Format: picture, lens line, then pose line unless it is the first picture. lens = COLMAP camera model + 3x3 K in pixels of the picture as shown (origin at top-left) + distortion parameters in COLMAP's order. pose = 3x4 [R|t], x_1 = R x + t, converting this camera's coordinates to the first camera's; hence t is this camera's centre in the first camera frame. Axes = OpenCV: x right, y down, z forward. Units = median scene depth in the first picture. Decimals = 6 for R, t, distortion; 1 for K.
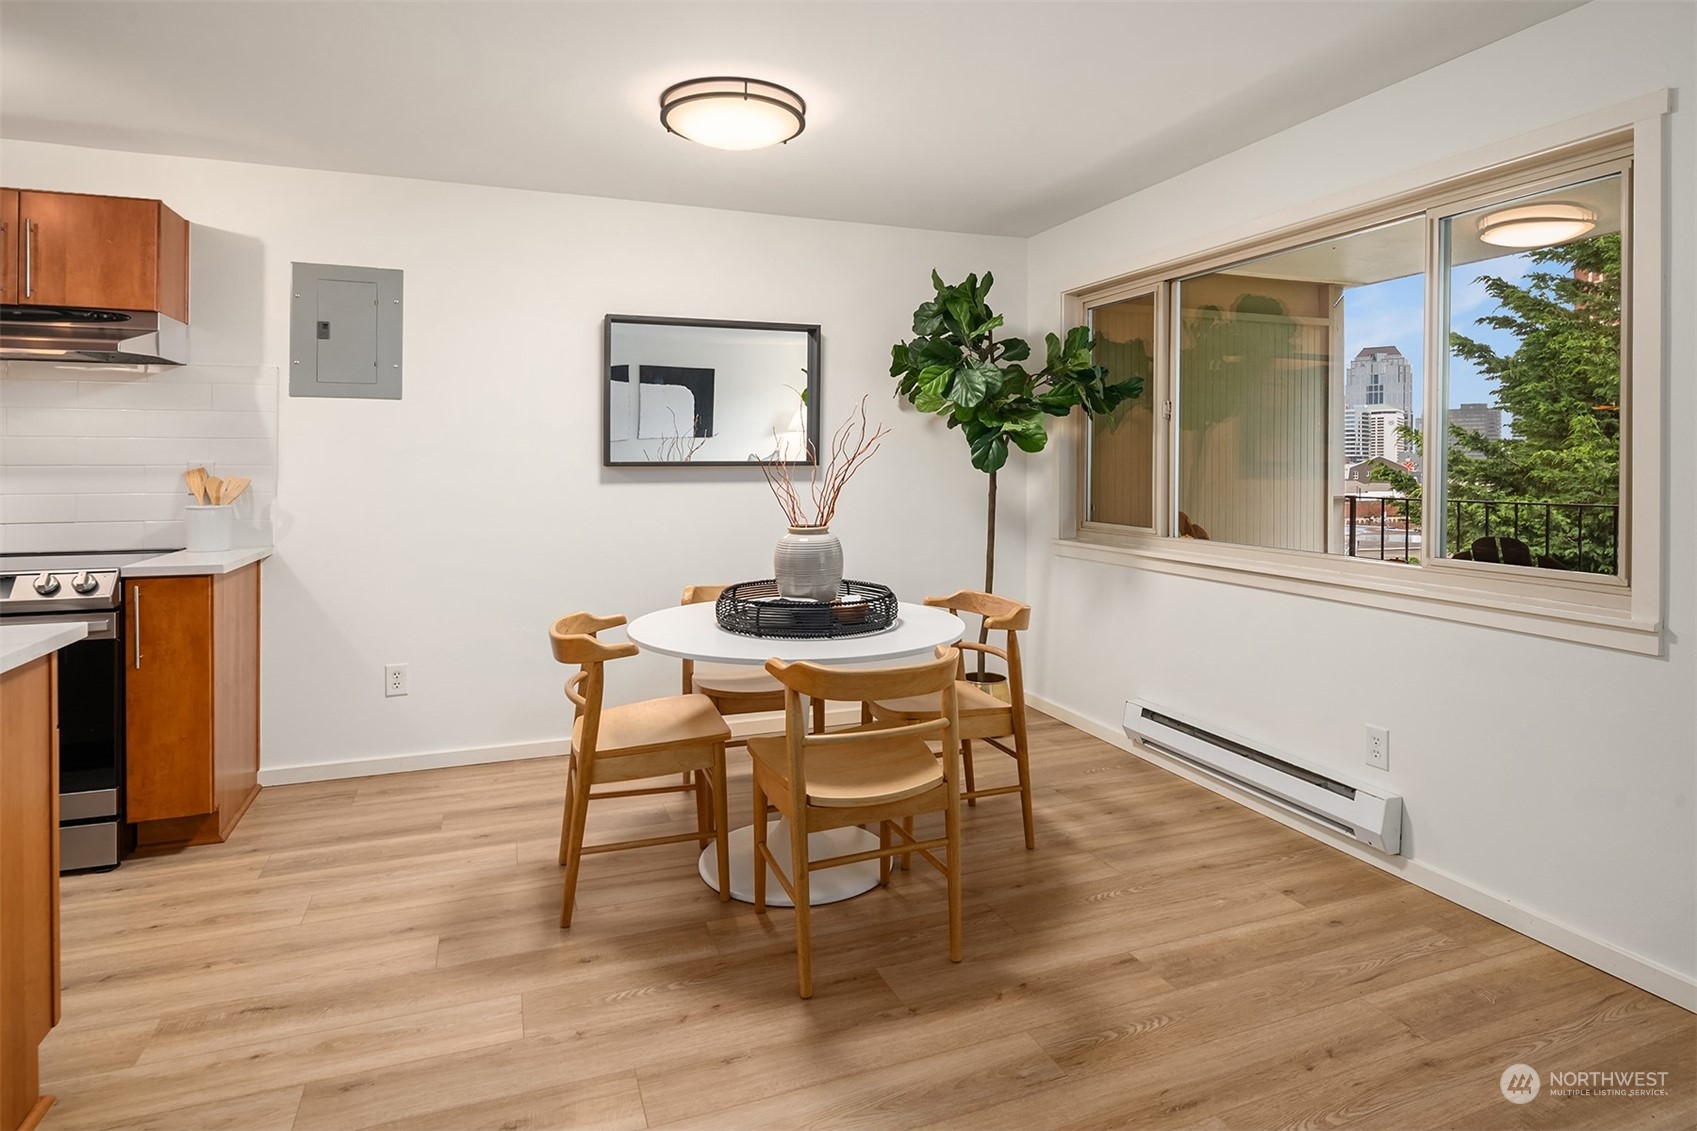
lens RADIAL K [[927.3, 0, 839.6], [0, 927.3, 470.3], [0, 0, 1]] dist [-0.000466, 0.000591]
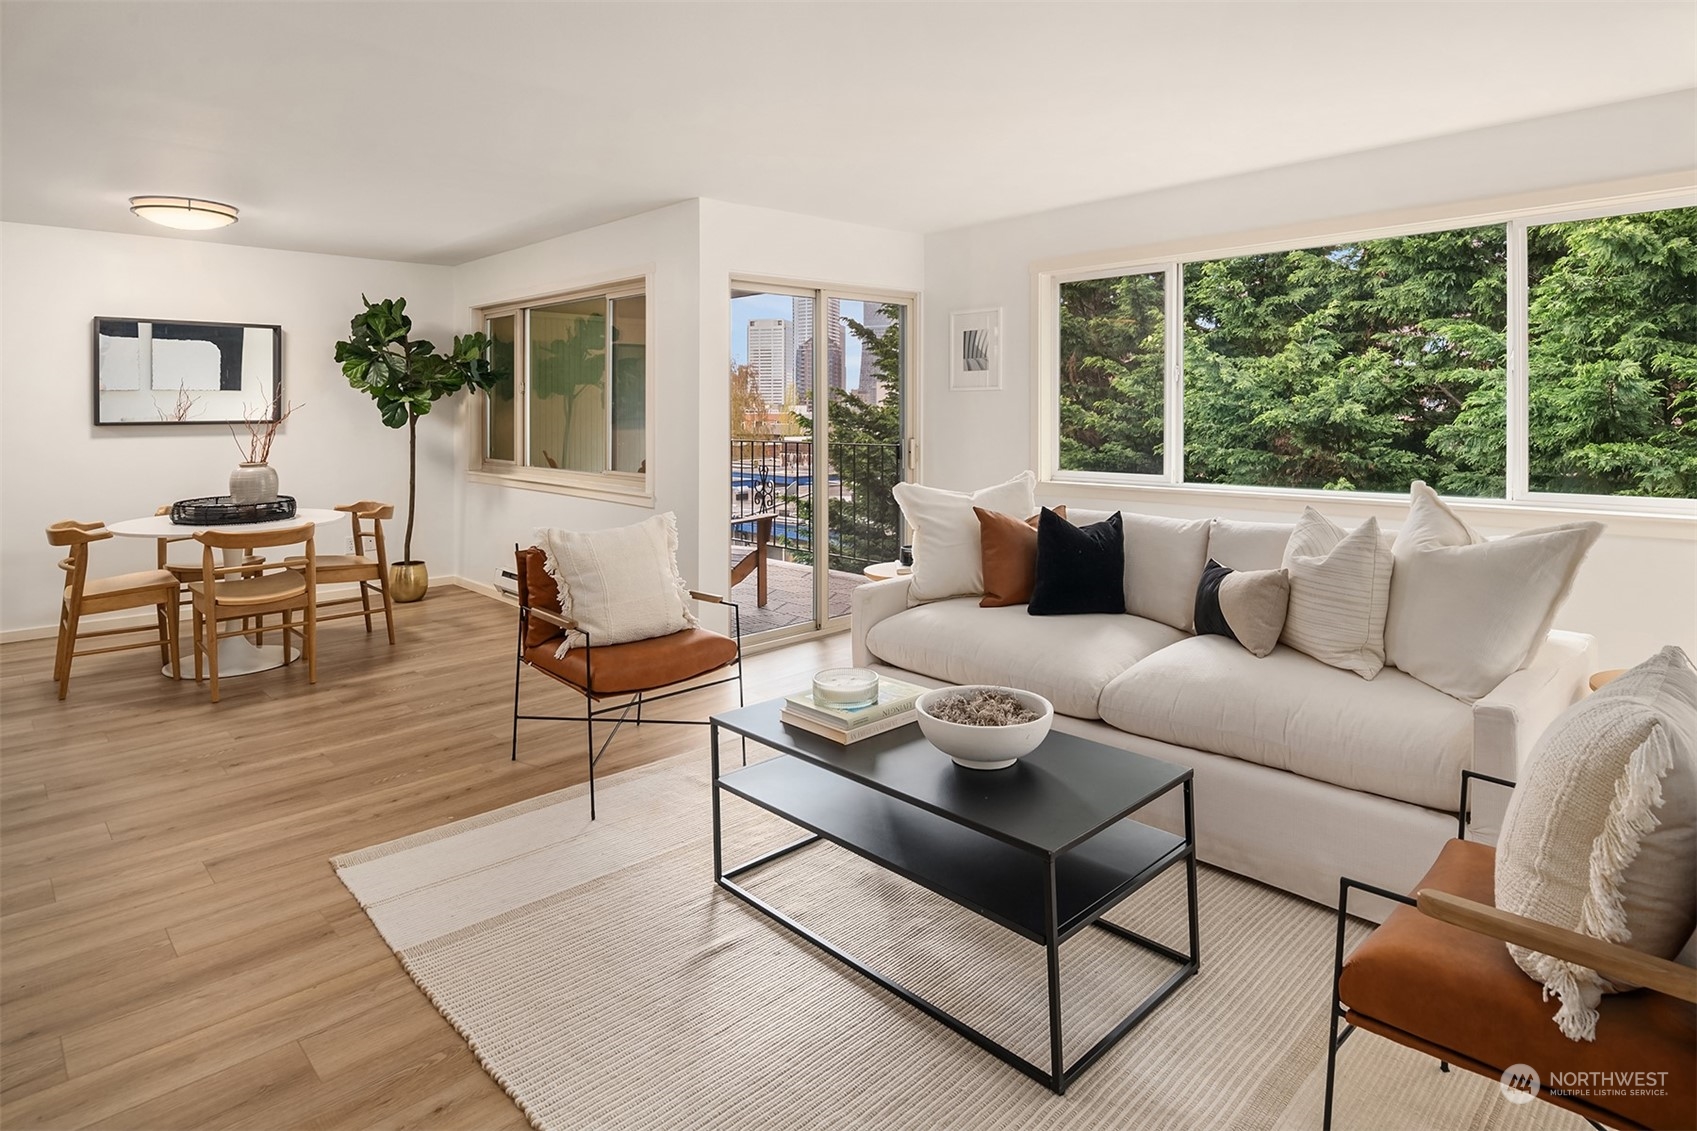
lens RADIAL K [[942.8, 0, 850.5], [0, 942.8, 418.4], [0, 0, 1]] dist [-0.000819, -0.000342]
pose [[0.918381, -0.005158, 0.395665, 0.223702], [0.004749, 0.999987, 0.002013, -0.012531], [-0.395670, 0.000030, 0.918393, -0.729214]]
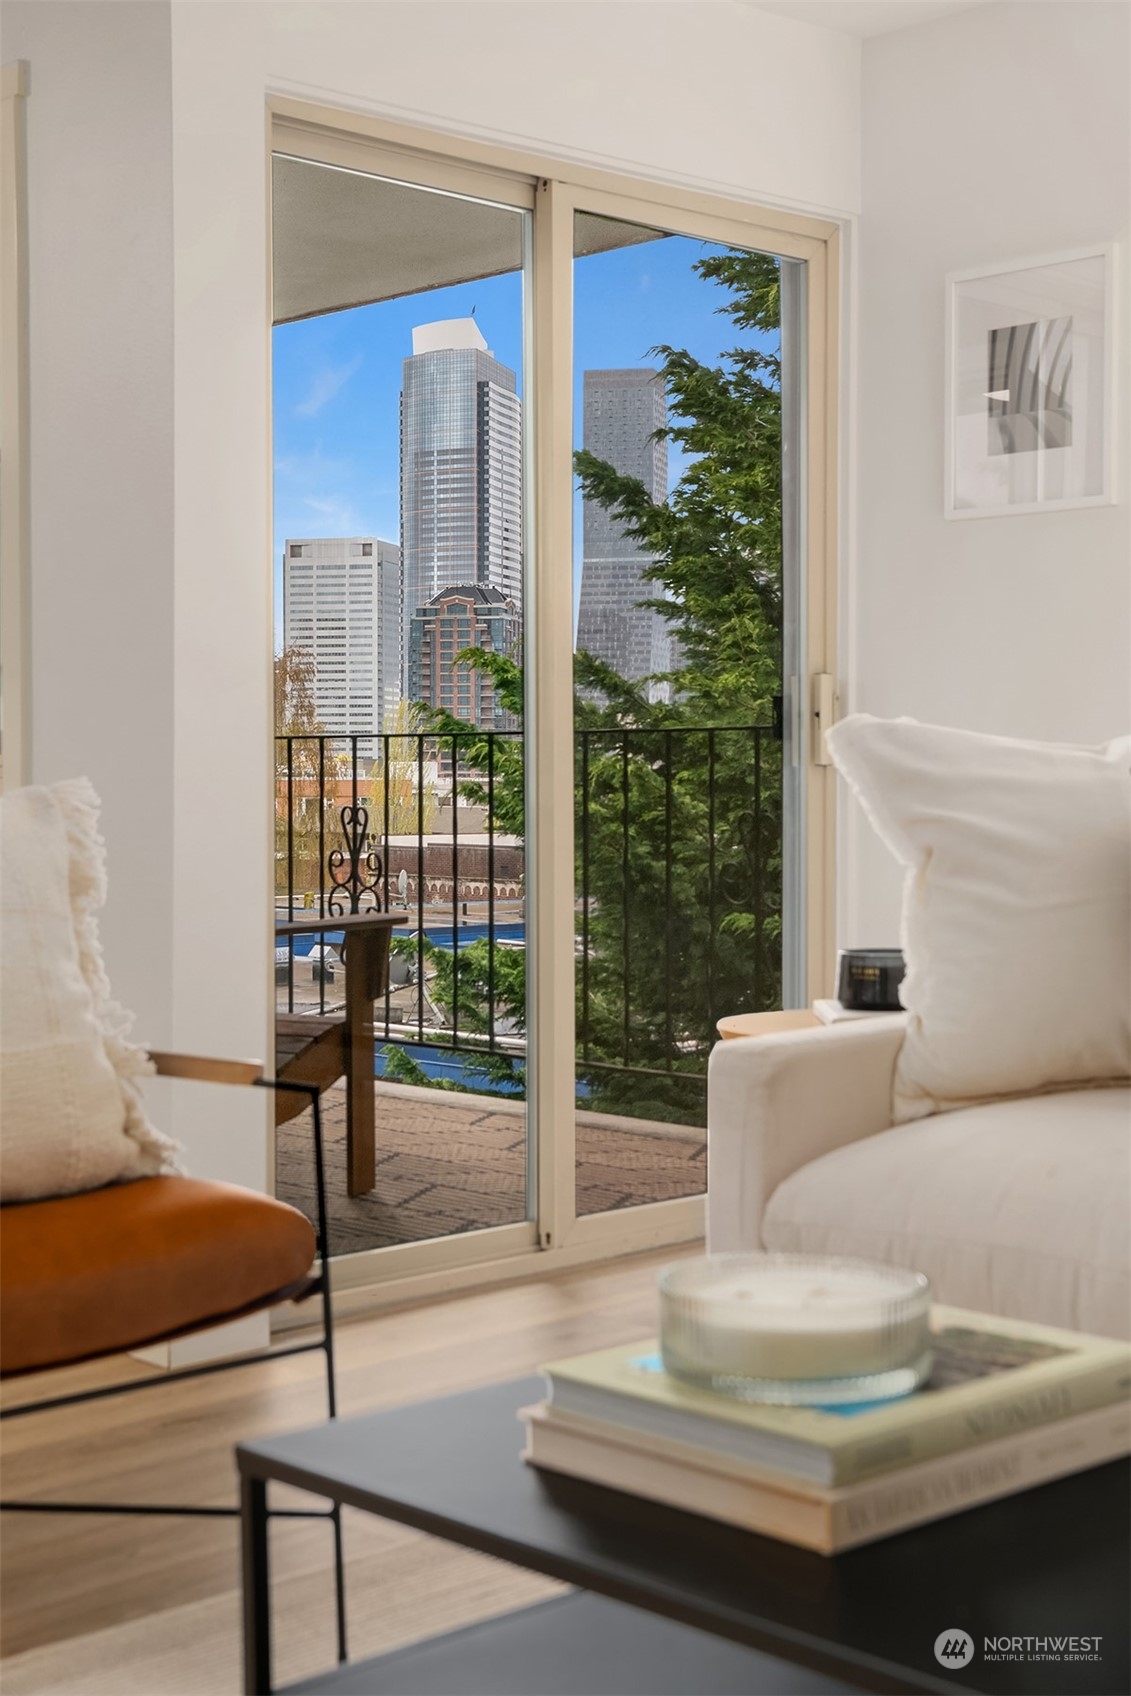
lens RADIAL K [[2412.3, 0, 525.3], [0, 2412.3, 846.4], [0, 0, 1]] dist [-0.027159, 0.014375]
pose [[0.921913, -0.014253, 0.387135, 0.281193], [0.006463, 0.999750, 0.021418, 0.088084], [-0.387344, -0.017243, 0.921774, -0.478675]]
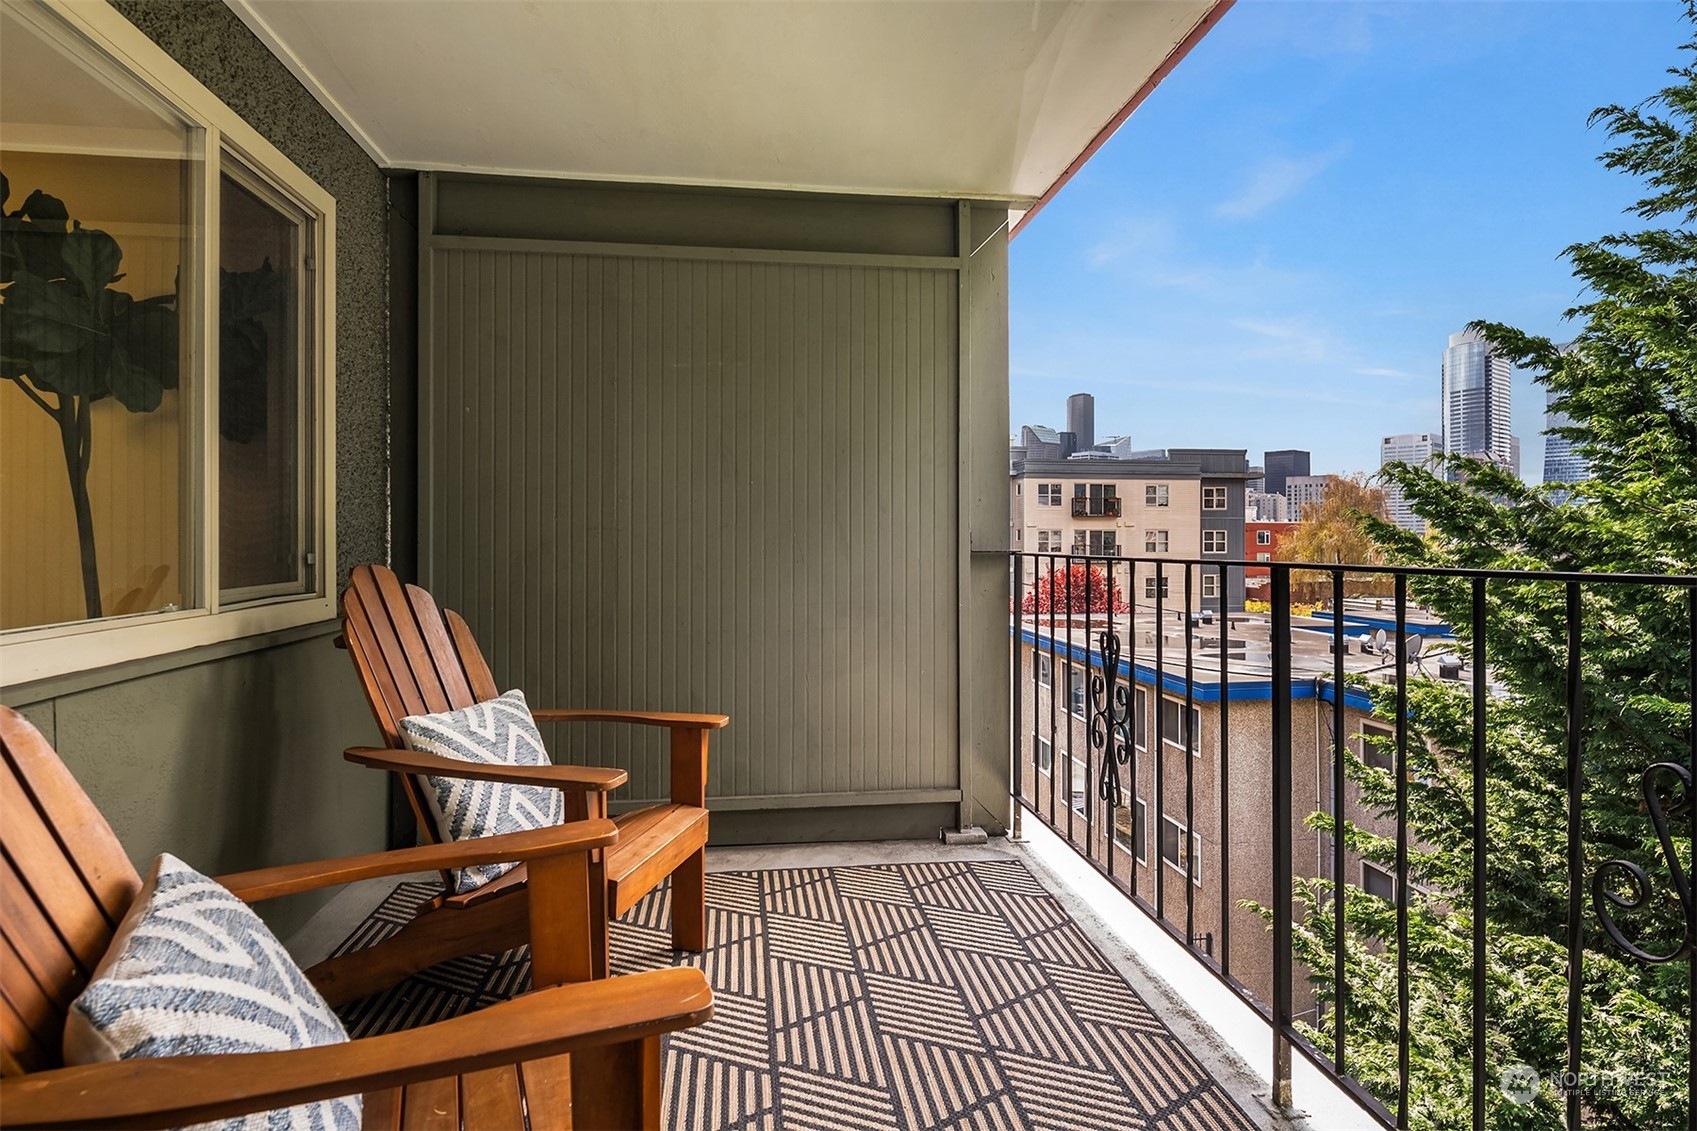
lens RADIAL K [[924.1, 0, 855.3], [0, 924.1, 543.9], [0, 0, 1]] dist [-0.002876, -0.000360]
pose [[0.975302, -0.006364, -0.220784, 0.828240], [0.004549, 0.999952, -0.008729, 0.038388], [0.220829, 0.007509, 0.975284, 0.560048]]
